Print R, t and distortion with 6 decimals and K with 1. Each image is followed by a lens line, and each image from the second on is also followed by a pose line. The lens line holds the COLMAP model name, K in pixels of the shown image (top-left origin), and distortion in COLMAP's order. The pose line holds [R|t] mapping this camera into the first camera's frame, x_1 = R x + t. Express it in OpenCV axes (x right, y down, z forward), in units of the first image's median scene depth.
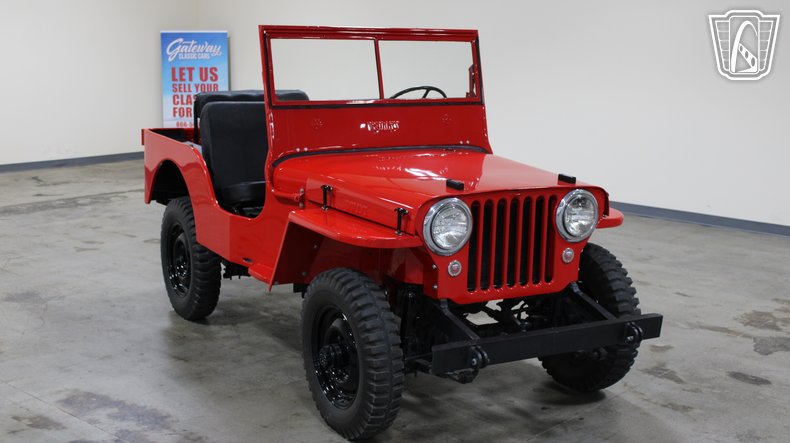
lens RADIAL K [[1030.2, 0, 398.0], [0, 1030.2, 231.6], [0, 0, 1]] dist [-0.051536, -0.008977]
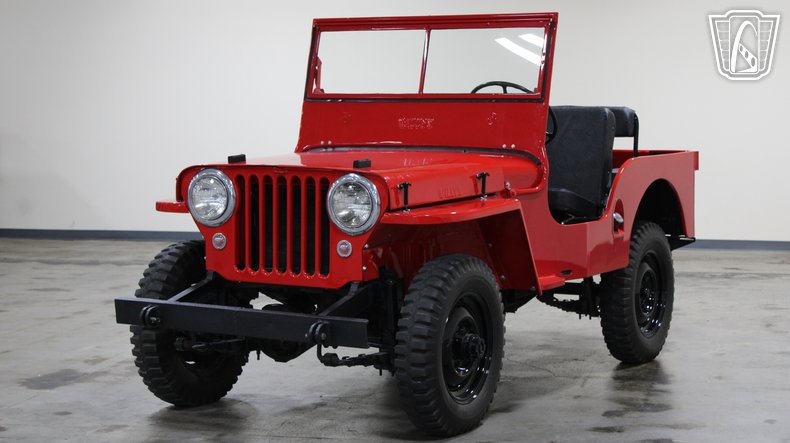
lens RADIAL K [[1597.4, 0, 397.2], [0, 1597.4, 222.1], [0, 0, 1]] dist [0.032552, 0.094732]
pose [[0.497691, 0.045091, -0.866181, 1.311720], [-0.160570, 0.986176, -0.040923, 0.047195], [0.852362, 0.159450, 0.498051, 0.334214]]
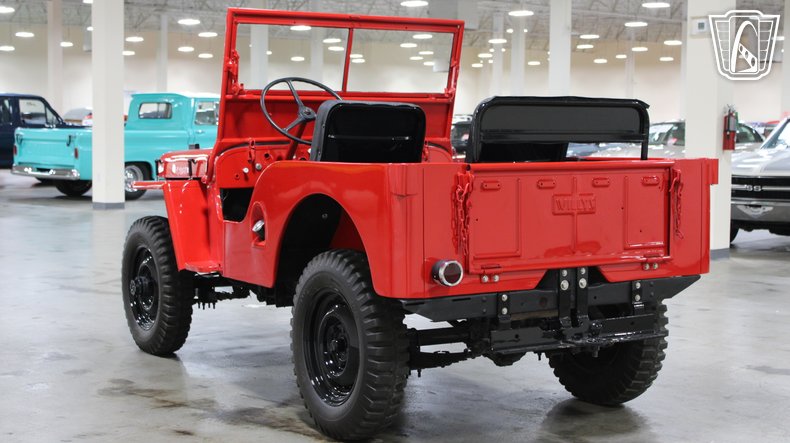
lens RADIAL K [[1227.7, 0, 392.8], [0, 1227.7, 211.1], [0, 0, 1]] dist [0.003592, -0.019986]
pose [[-0.999558, -0.025276, -0.015664, -0.049872], [-0.028501, 0.964588, 0.262216, -0.353126], [0.008482, 0.262547, -0.964882, 2.334975]]
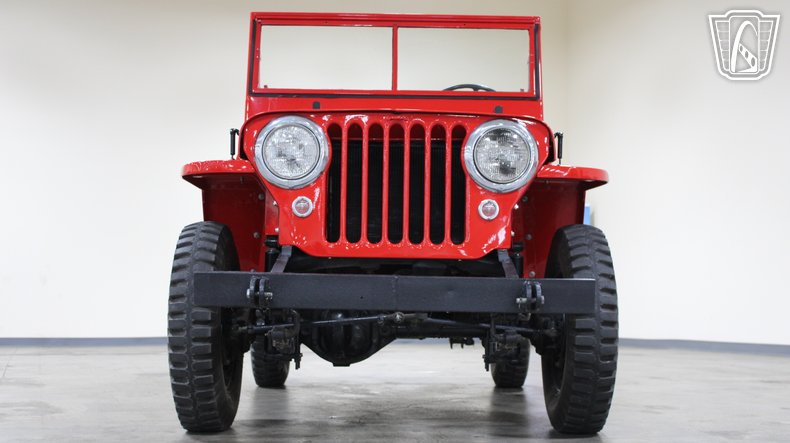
lens RADIAL K [[1095.3, 0, 397.3], [0, 1095.3, 221.8], [0, 0, 1]] dist [-0.024869, -0.020475]
pose [[0.867865, -0.047854, -0.494489, 0.470491], [-0.088814, 0.964370, -0.249202, 0.220482], [0.488796, 0.260192, 0.832694, 0.306589]]
